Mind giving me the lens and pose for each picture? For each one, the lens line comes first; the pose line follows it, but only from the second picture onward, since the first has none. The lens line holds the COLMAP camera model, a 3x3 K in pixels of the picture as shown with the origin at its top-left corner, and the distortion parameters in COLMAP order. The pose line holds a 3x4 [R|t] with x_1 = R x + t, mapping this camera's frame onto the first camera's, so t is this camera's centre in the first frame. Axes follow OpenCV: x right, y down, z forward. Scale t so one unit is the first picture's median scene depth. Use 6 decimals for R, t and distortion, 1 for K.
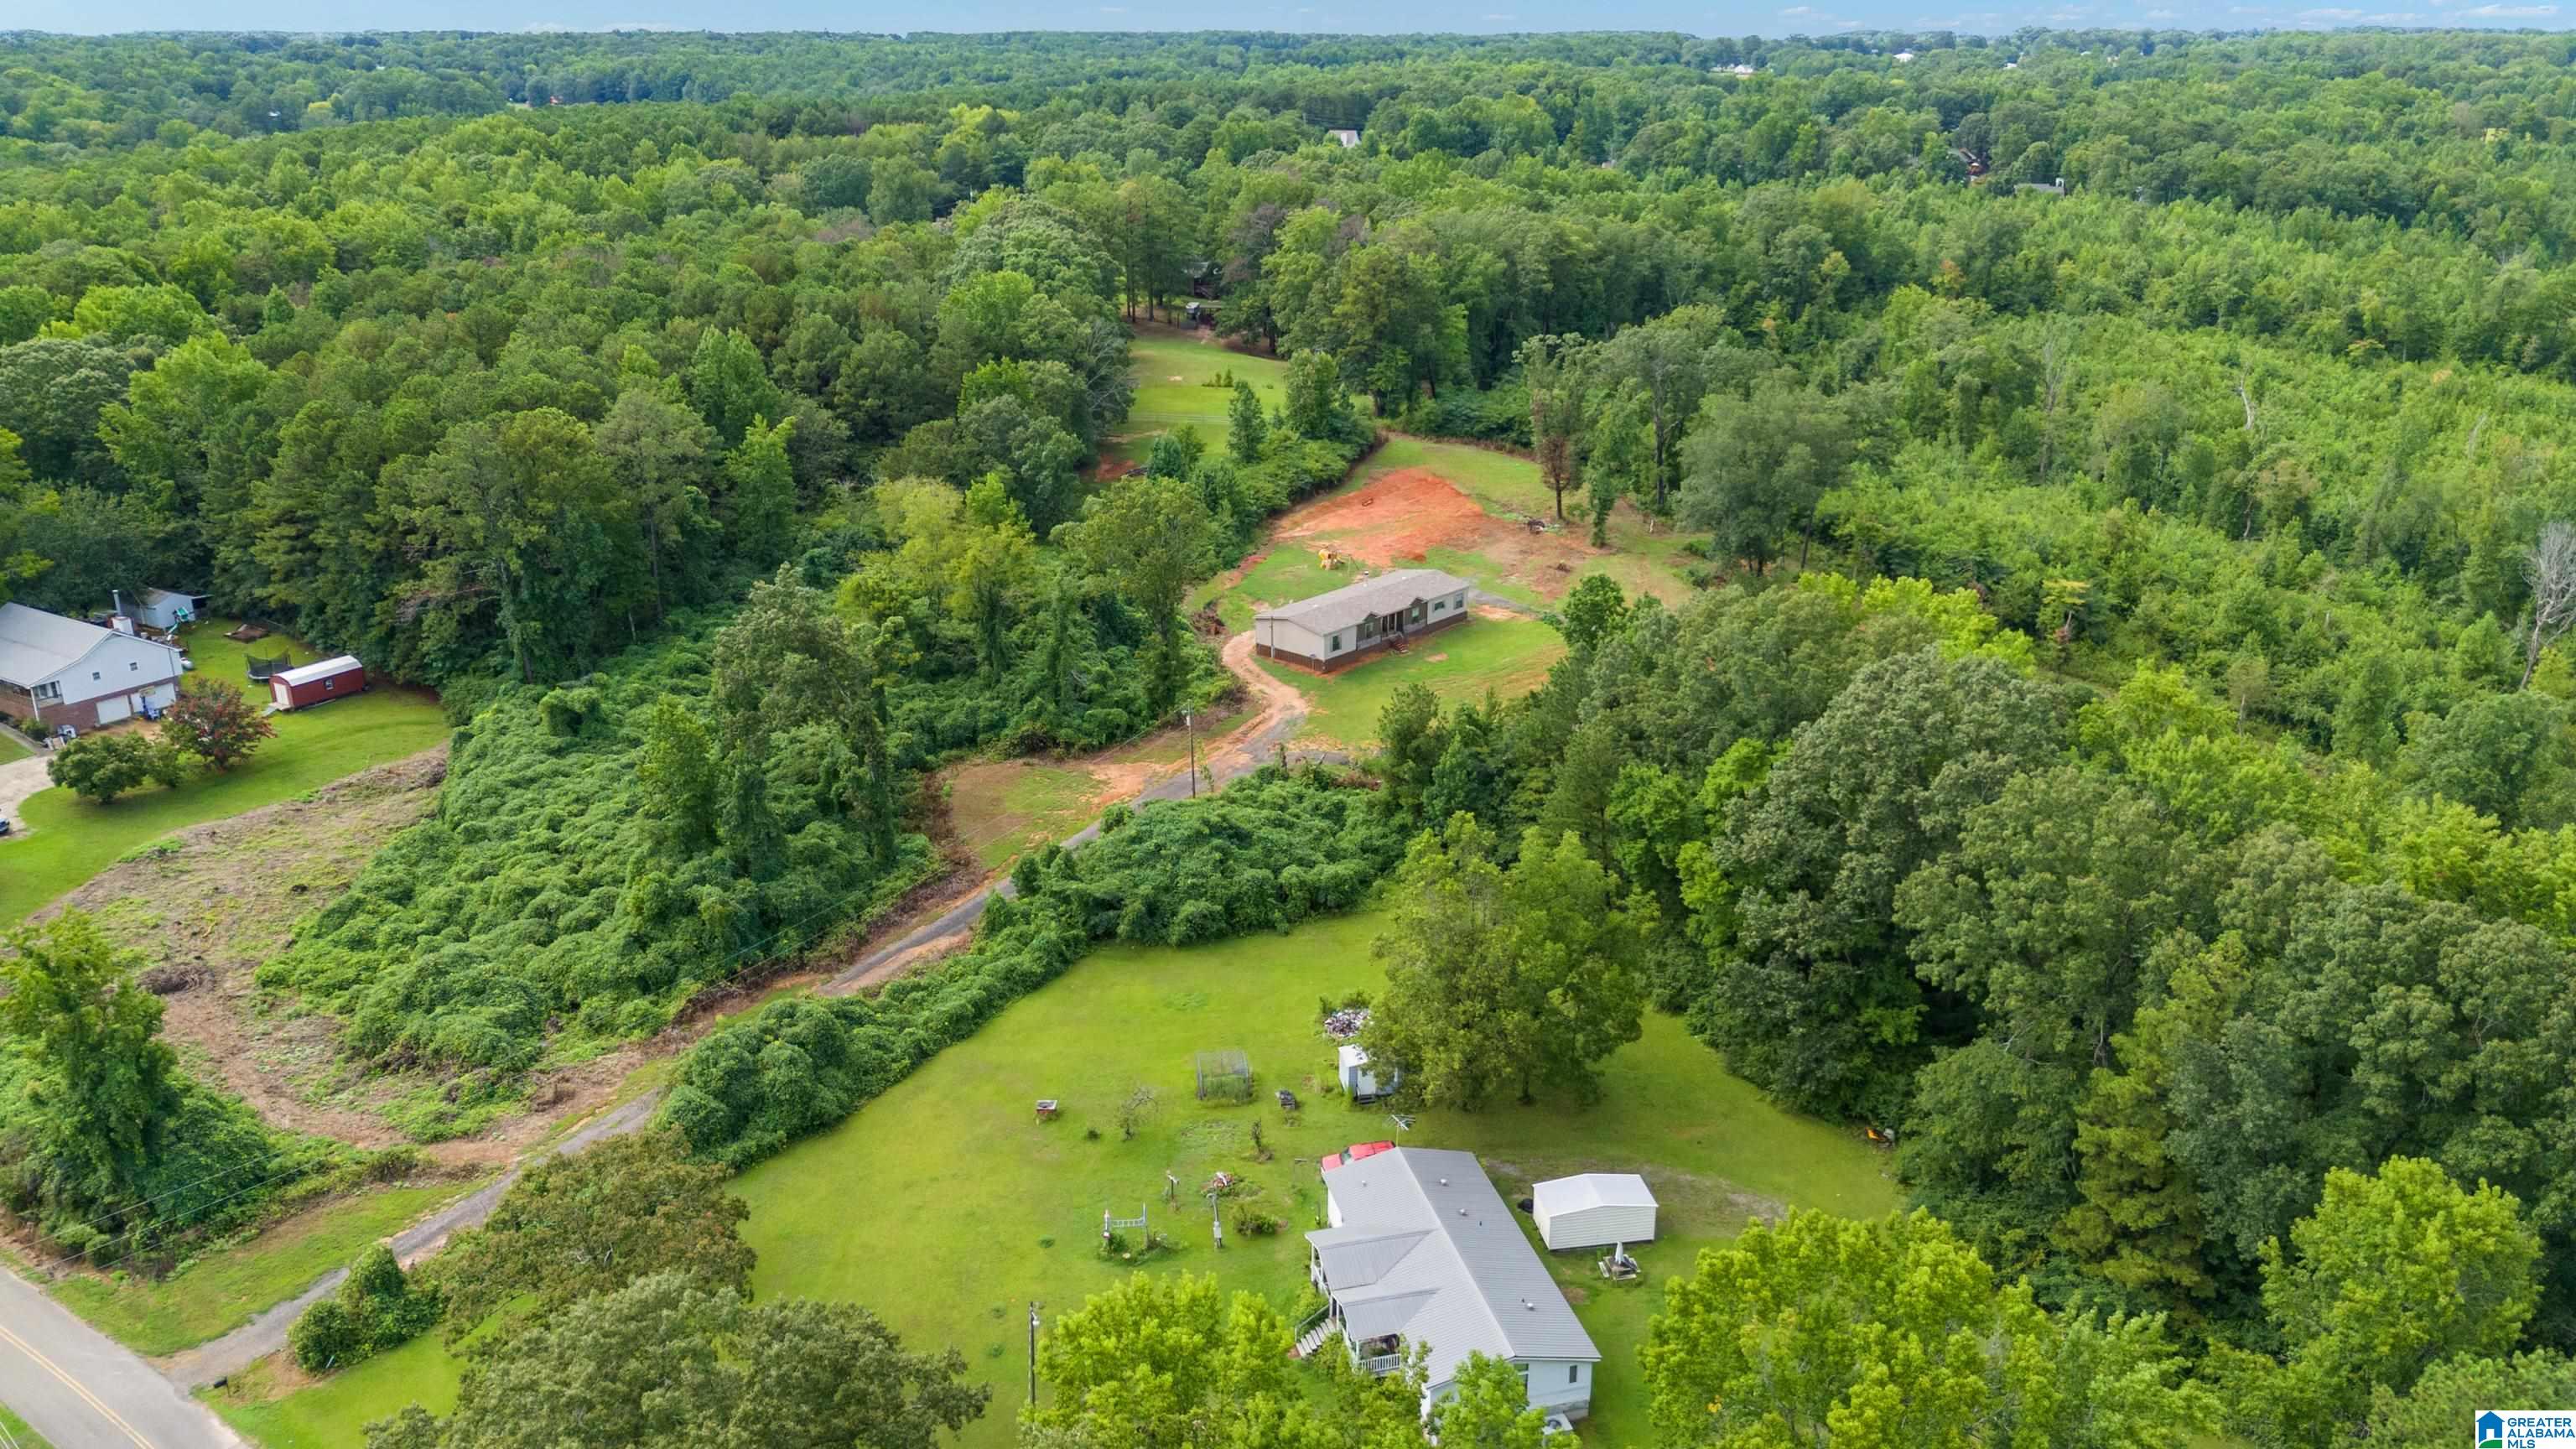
lens RADIAL K [[1905.7, 0, 1285.6], [0, 1905.7, 725.9], [0, 0, 1]] dist [0.070391, -0.067683]
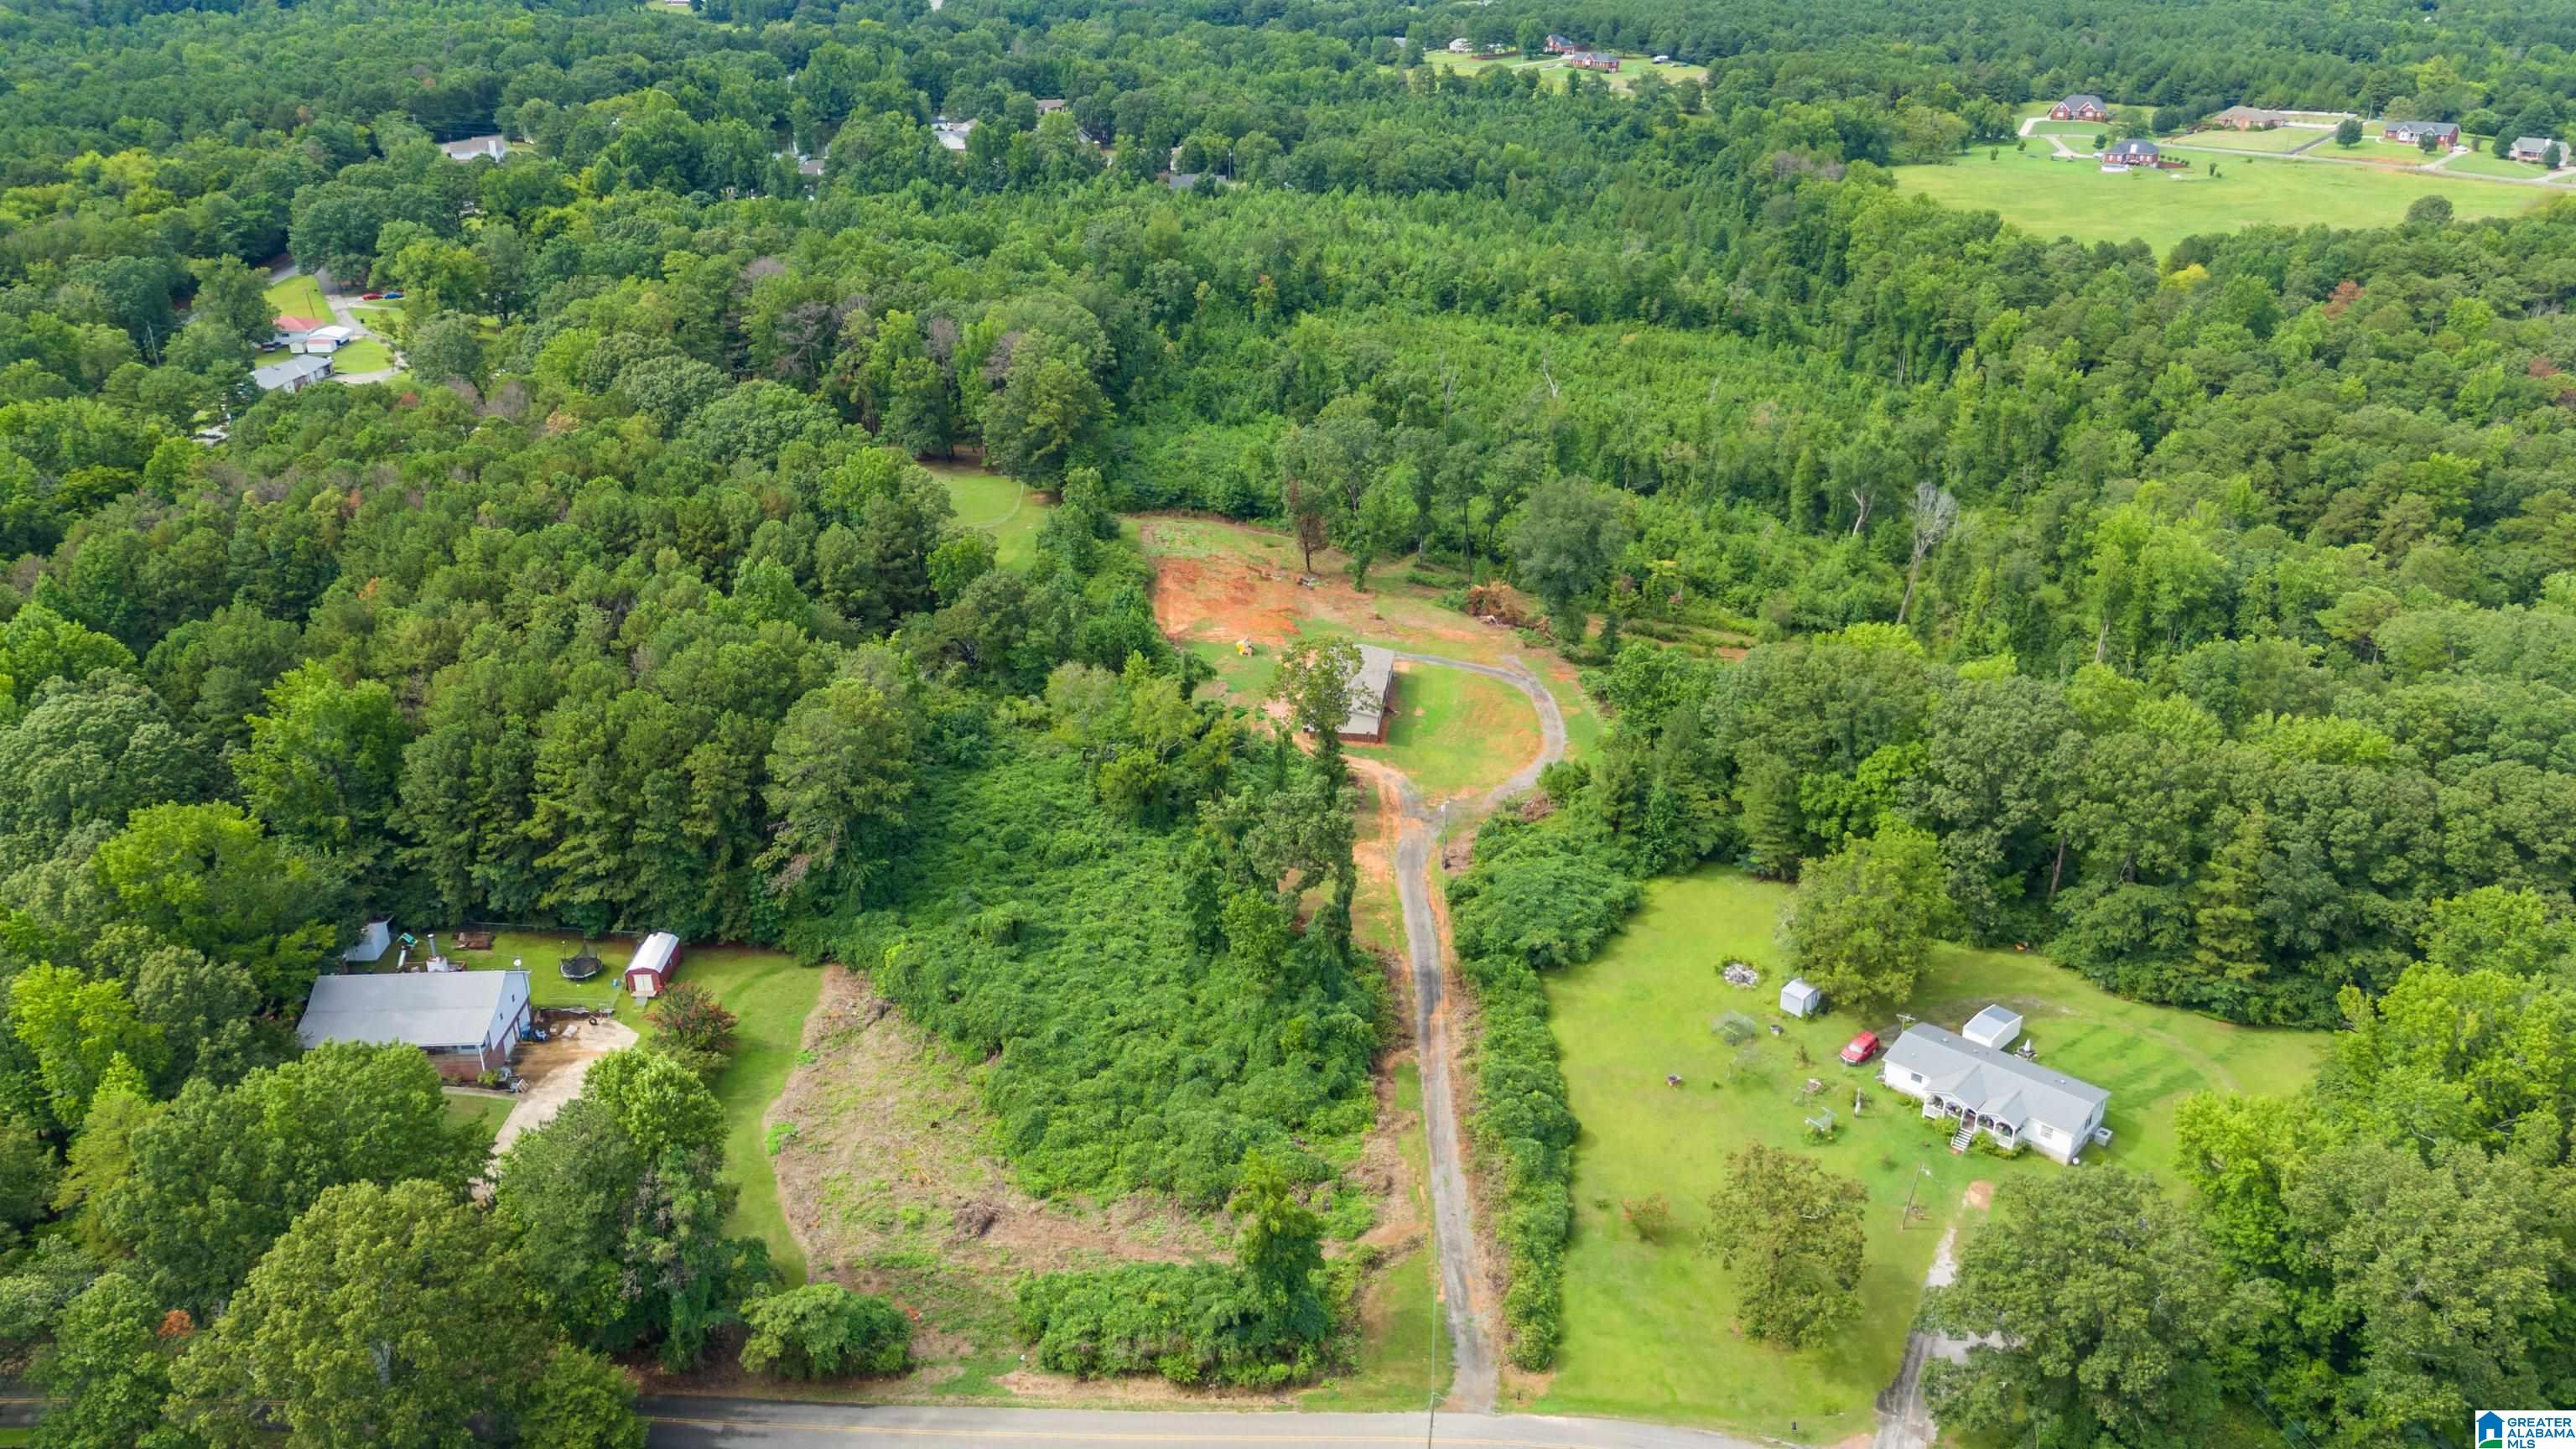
lens RADIAL K [[1905.7, 0, 1279.7], [0, 1905.7, 703.2], [0, 0, 1]] dist [0.070391, -0.067683]
pose [[0.832466, -0.217053, 0.509792, -0.897869], [0.191663, 0.976082, 0.102607, -0.259373], [-0.519870, 0.012292, 0.854157, -0.144718]]
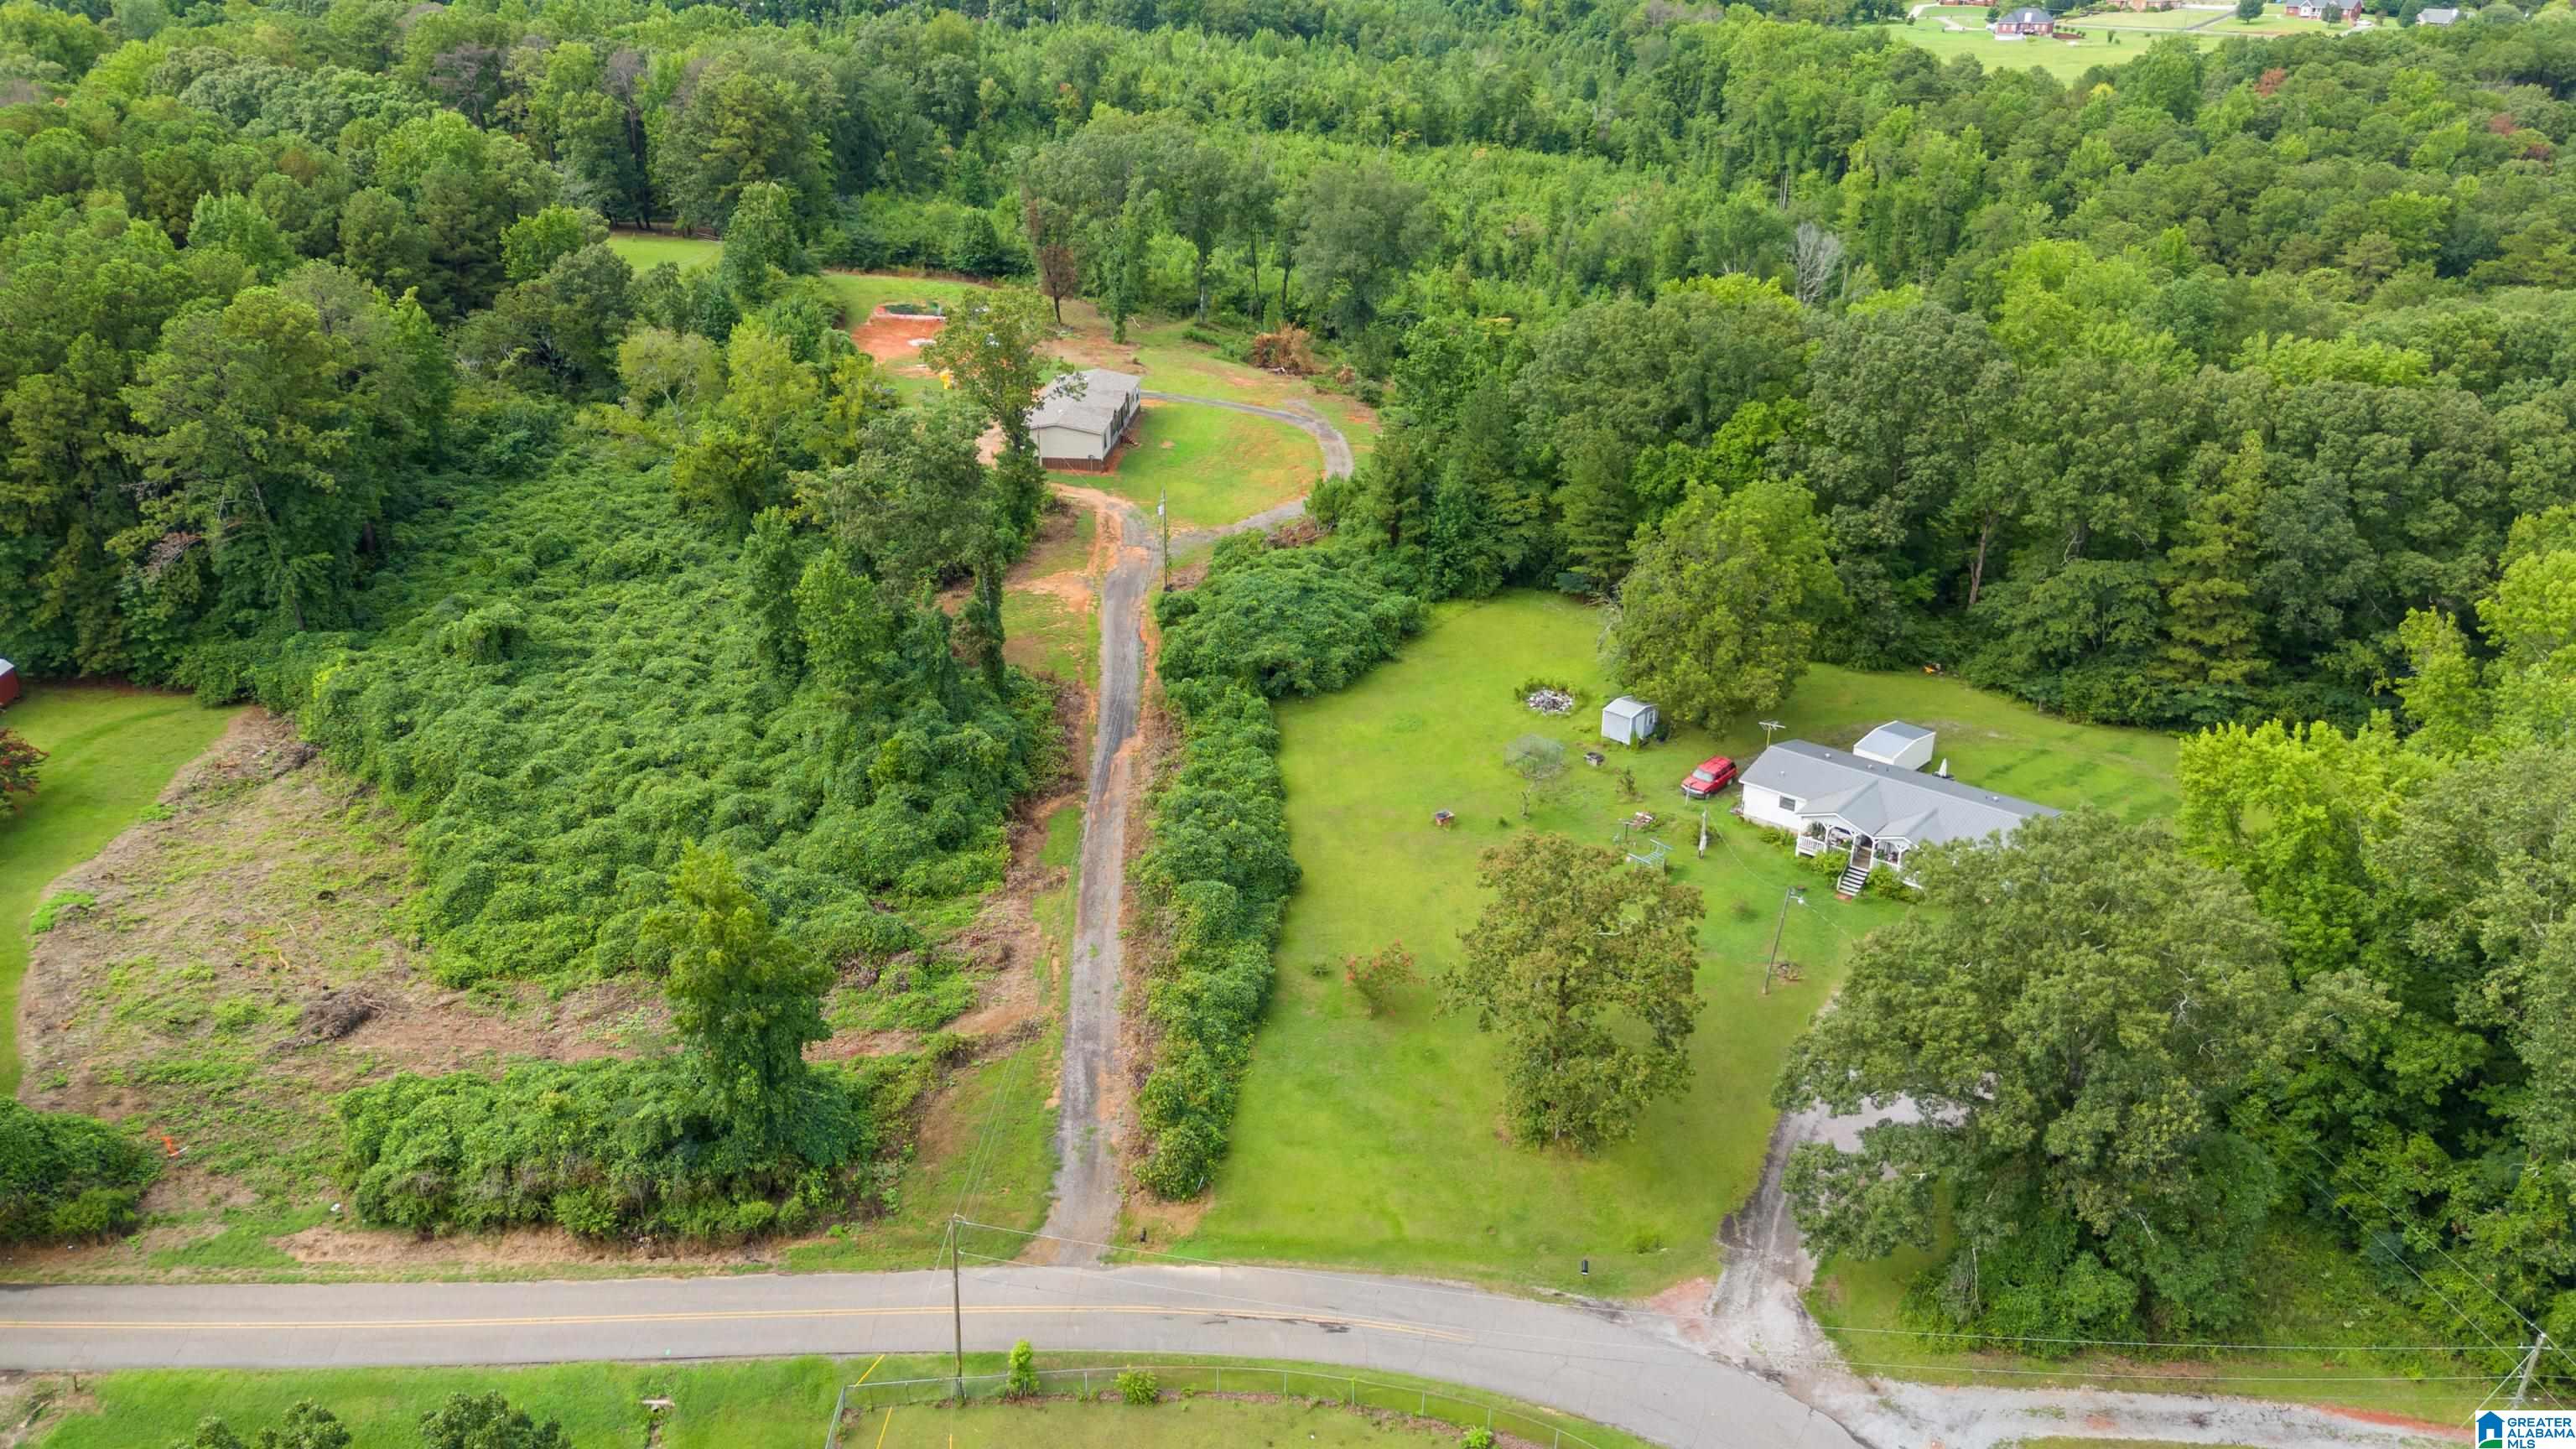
lens RADIAL K [[1905.7, 0, 1281.7], [0, 1905.7, 712.5], [0, 0, 1]] dist [0.070391, -0.067683]
pose [[0.802839, -0.232054, 0.549182, -0.622514], [0.199467, 0.972606, 0.119372, -0.006069], [-0.561838, 0.013707, 0.827133, 0.119000]]
